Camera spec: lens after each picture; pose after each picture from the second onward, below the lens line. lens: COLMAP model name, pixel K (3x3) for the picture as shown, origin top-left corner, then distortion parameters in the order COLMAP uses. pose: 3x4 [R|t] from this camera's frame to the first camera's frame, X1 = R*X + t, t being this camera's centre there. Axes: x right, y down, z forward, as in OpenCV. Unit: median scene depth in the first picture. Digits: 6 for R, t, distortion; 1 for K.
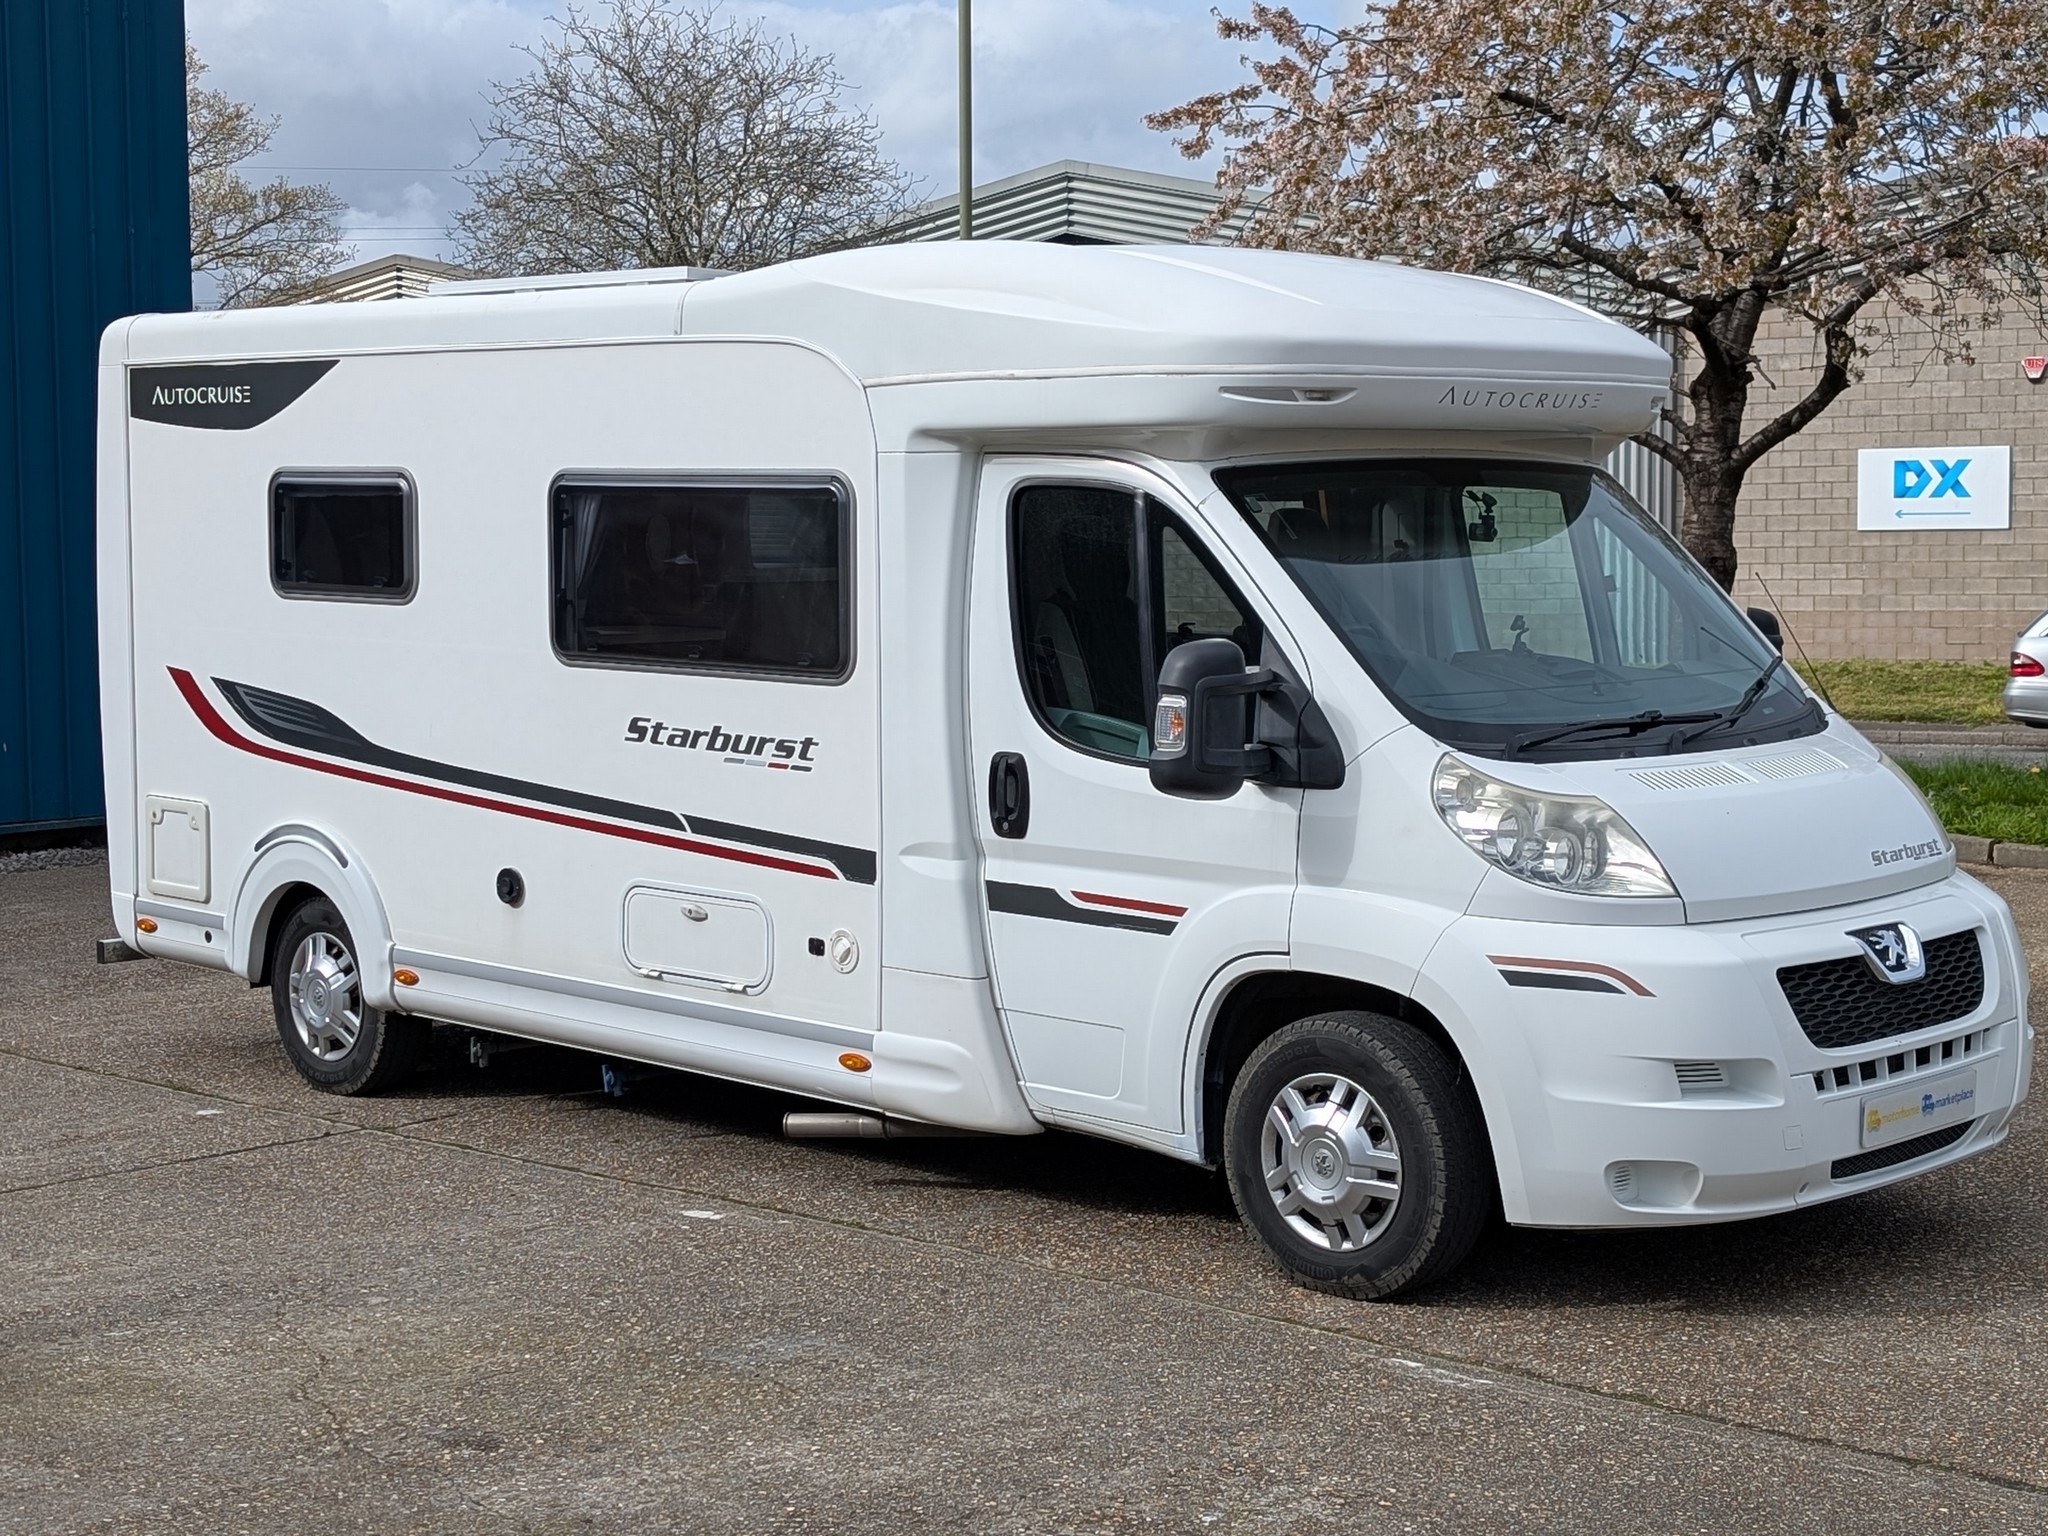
lens RADIAL K [[3074.6, 0, 1024.0], [0, 3074.6, 768.0], [0, 0, 1]] dist [0.273224, -1.560806]
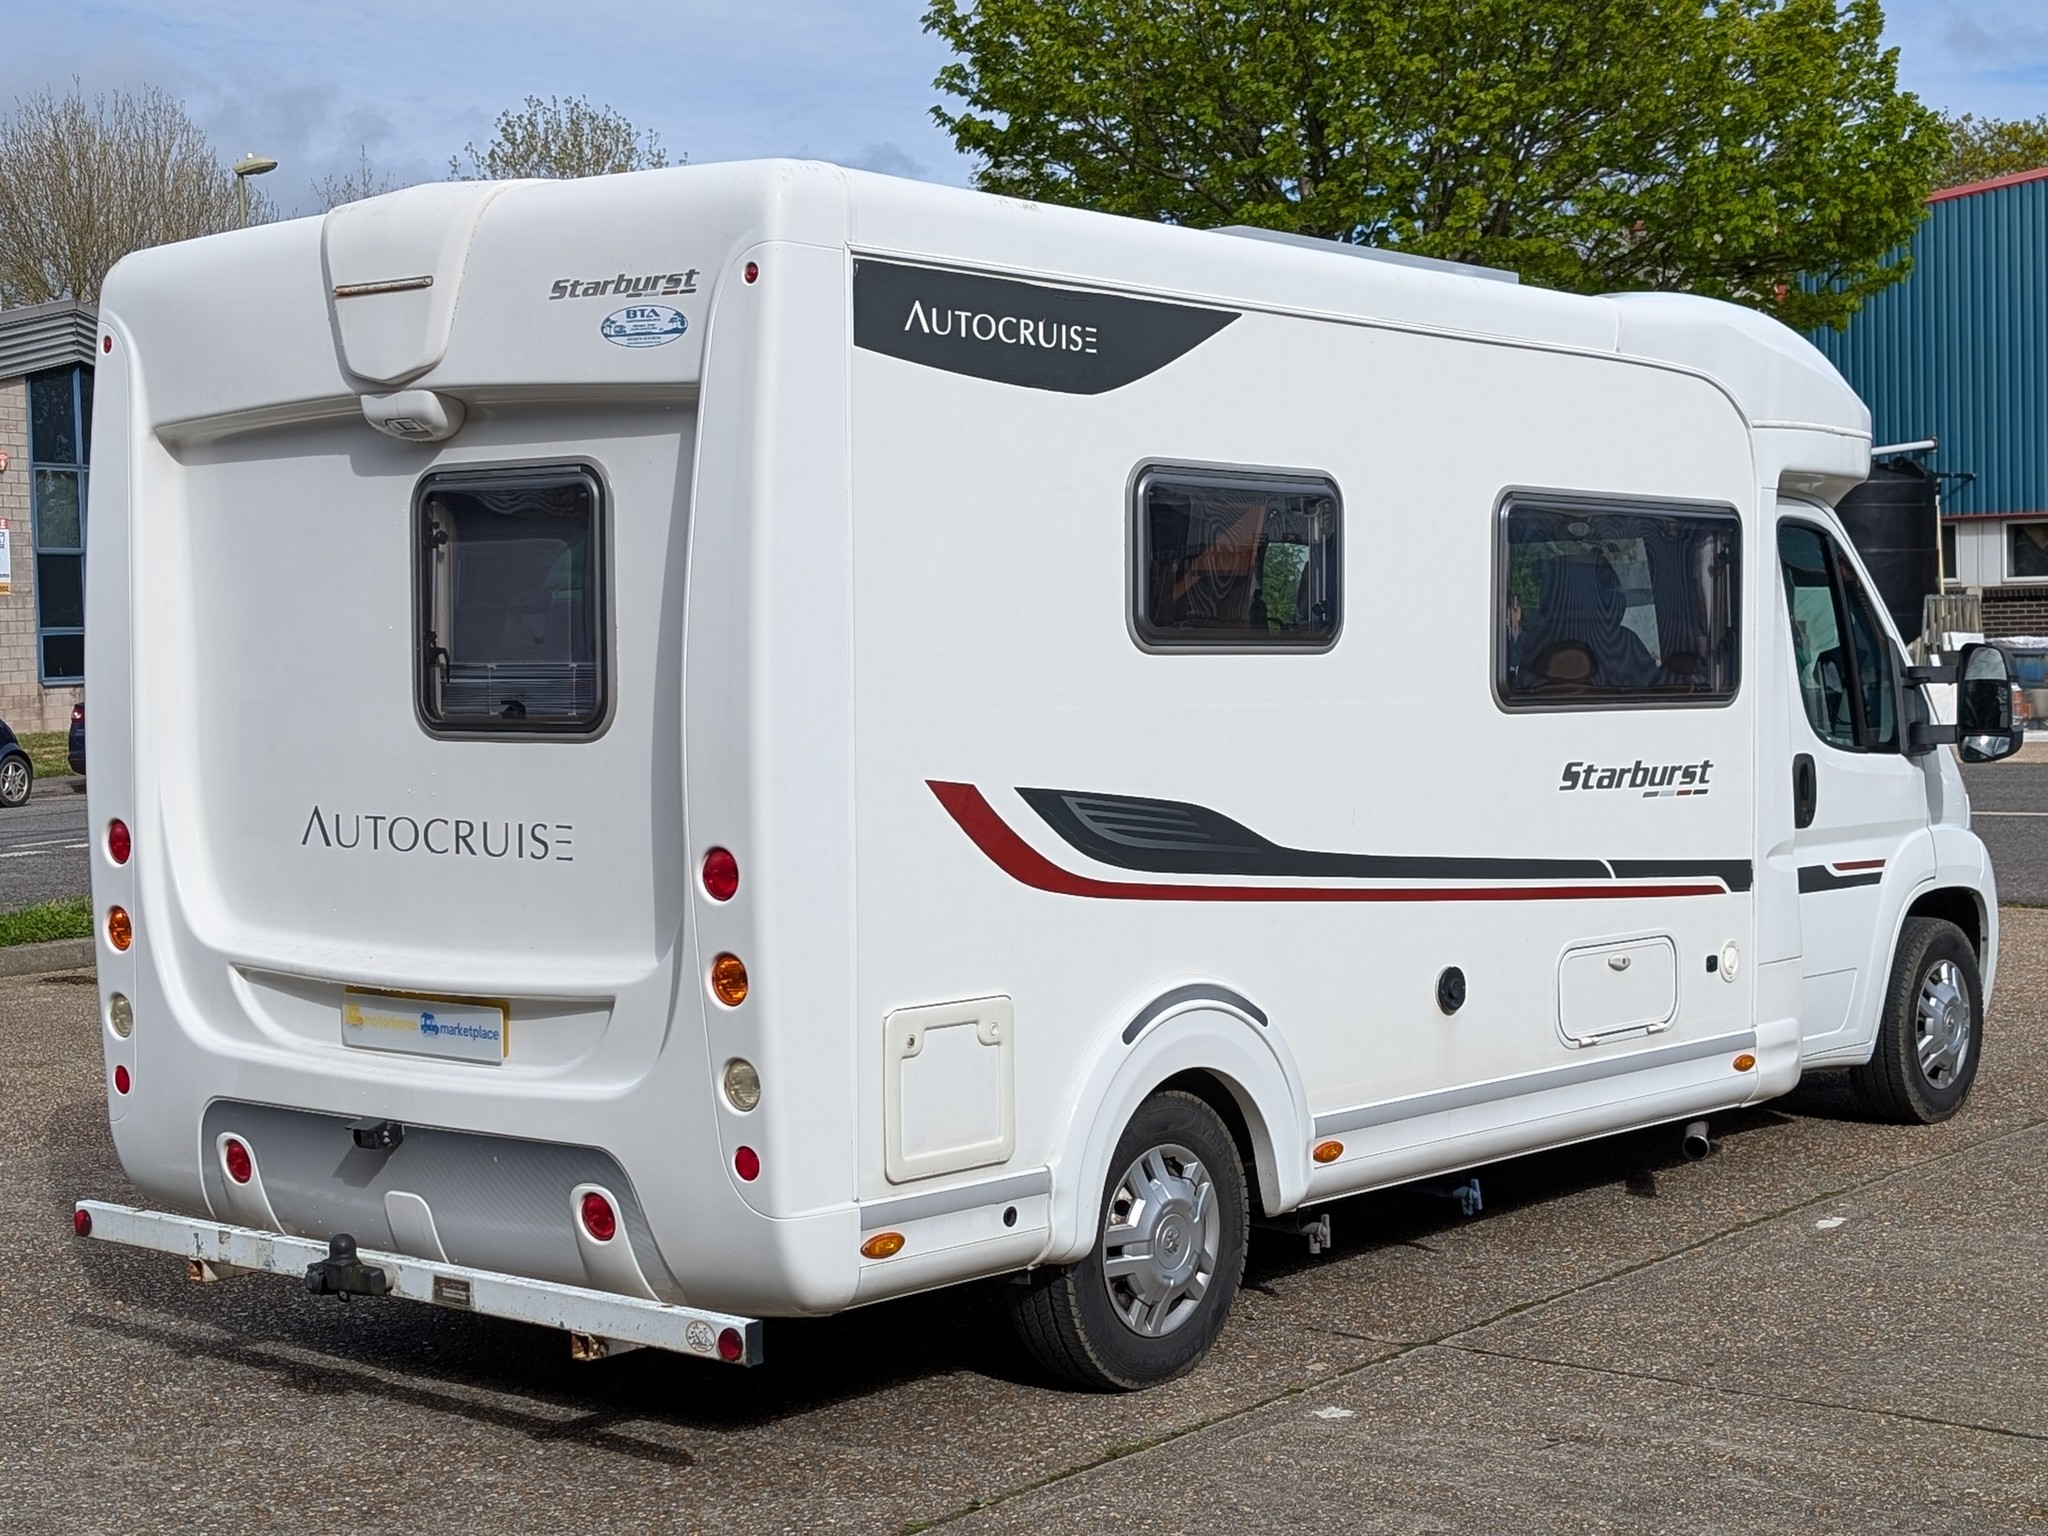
lens RADIAL K [[3074.6, 0, 1024.0], [0, 3074.6, 768.0], [0, 0, 1]] dist [0.273224, -1.560806]
pose [[-0.072917, -0.038666, 0.996588, -1.062962], [0.093946, 0.994539, 0.045460, -0.074291], [-0.992903, 0.096941, -0.068887, 1.271881]]
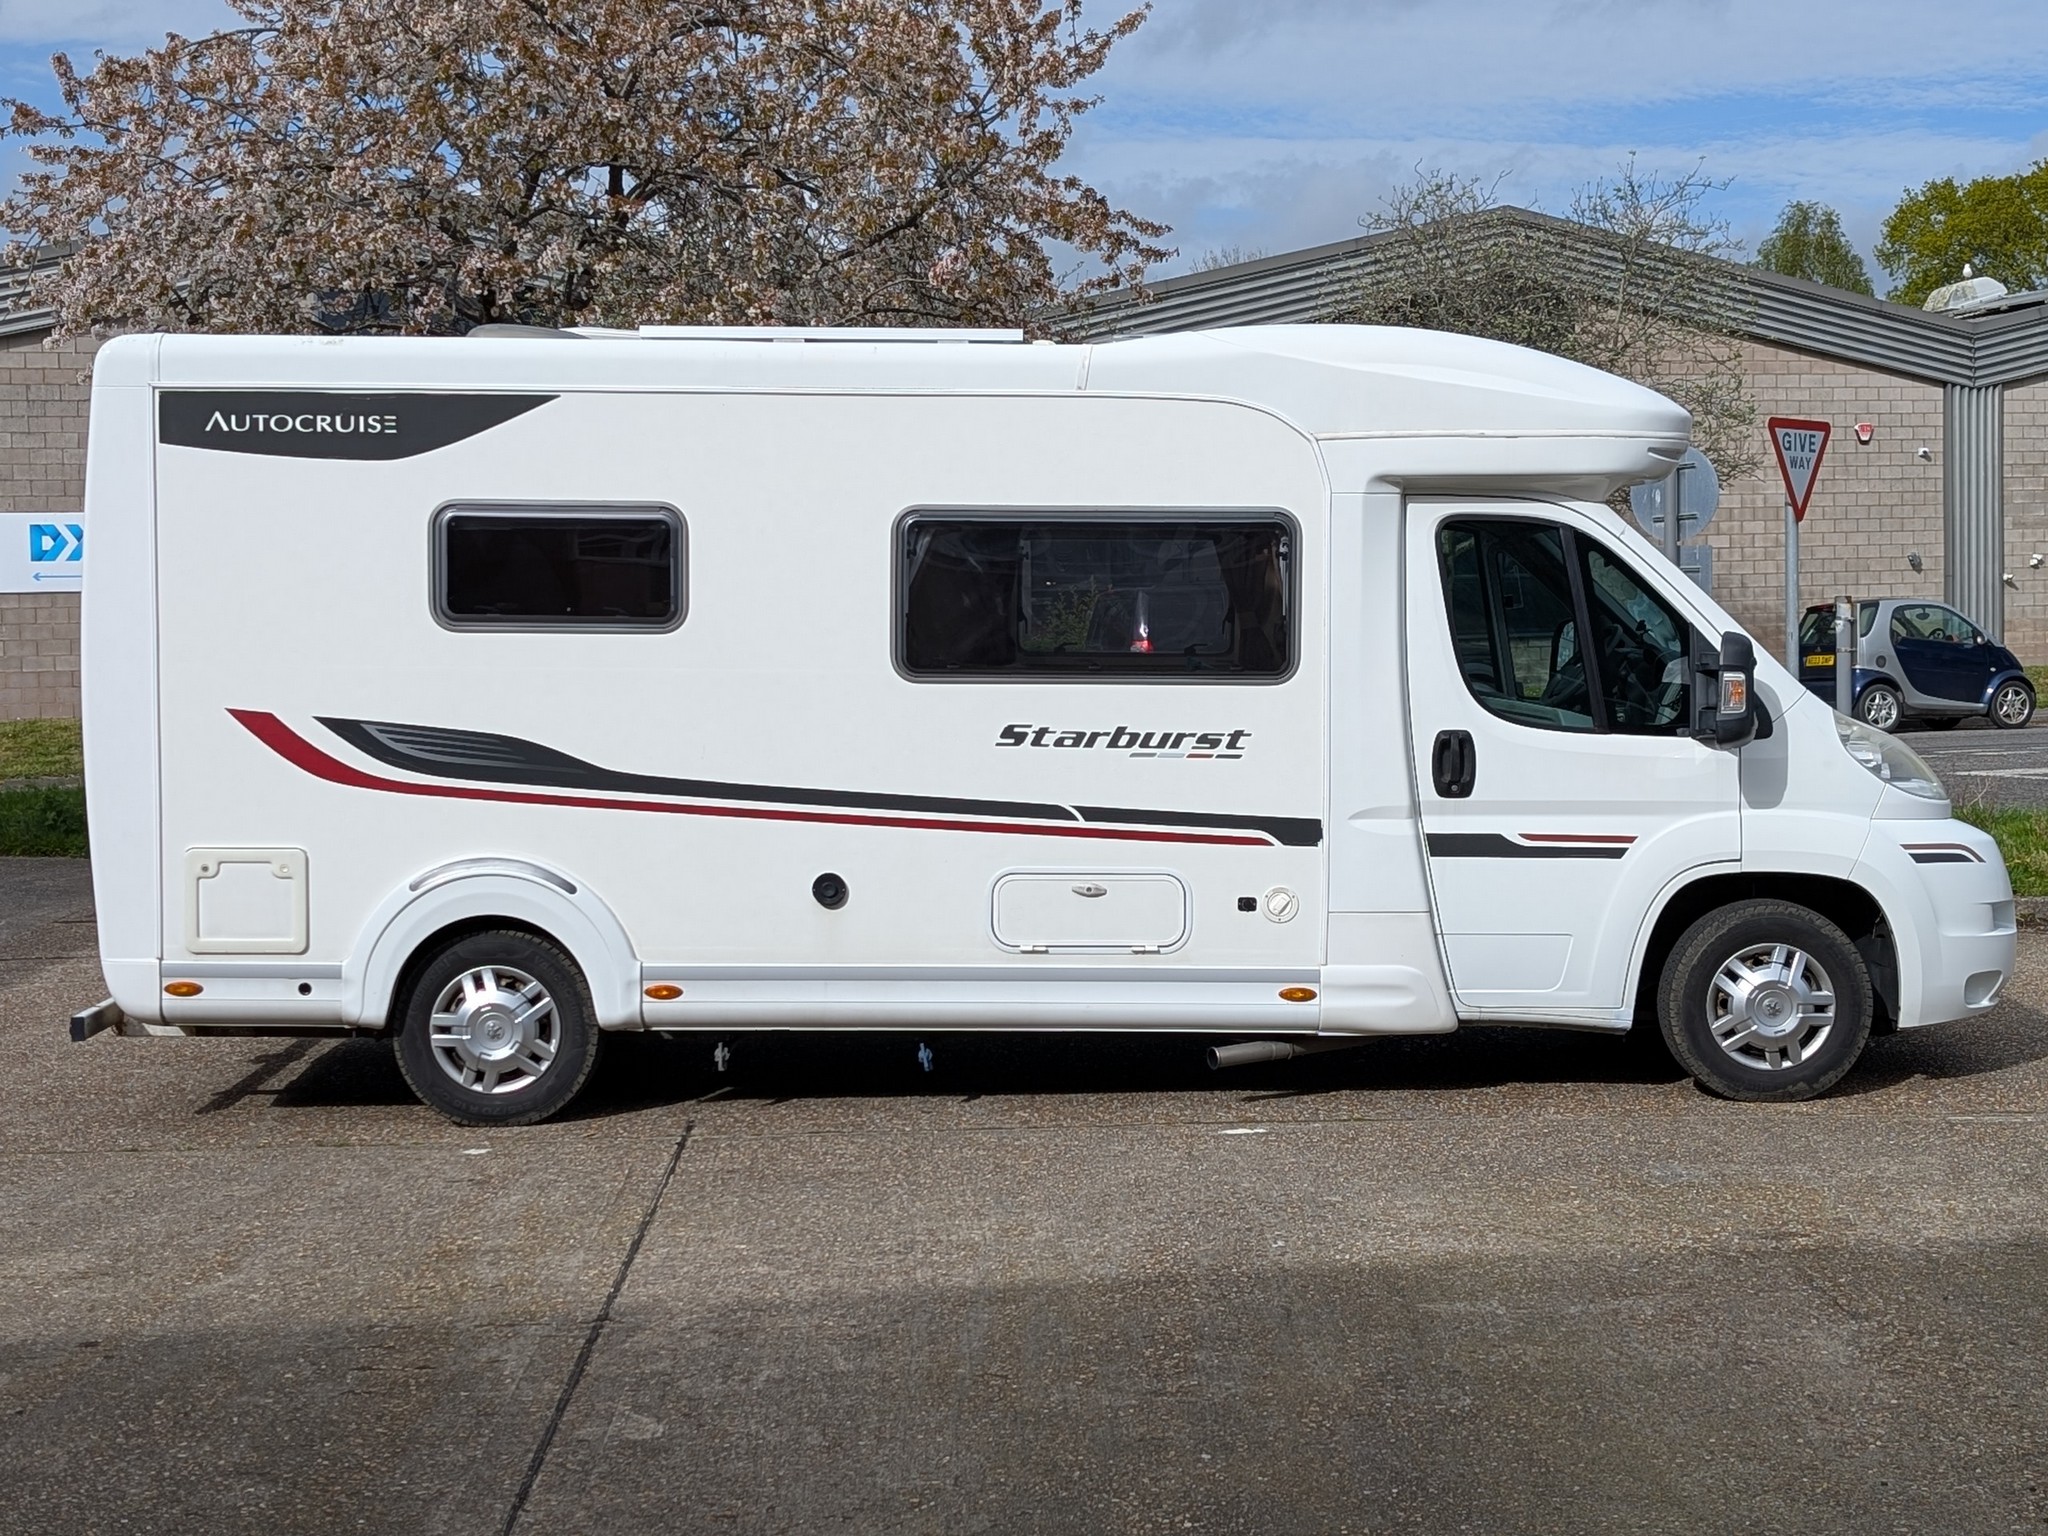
lens RADIAL K [[3074.6, 0, 1024.0], [0, 3074.6, 768.0], [0, 0, 1]] dist [0.273224, -1.560806]
pose [[0.709358, -0.044000, 0.703473, -0.954777], [0.060570, 0.998163, 0.001355, -0.001797], [-0.702241, 0.041648, 0.710720, 0.202791]]
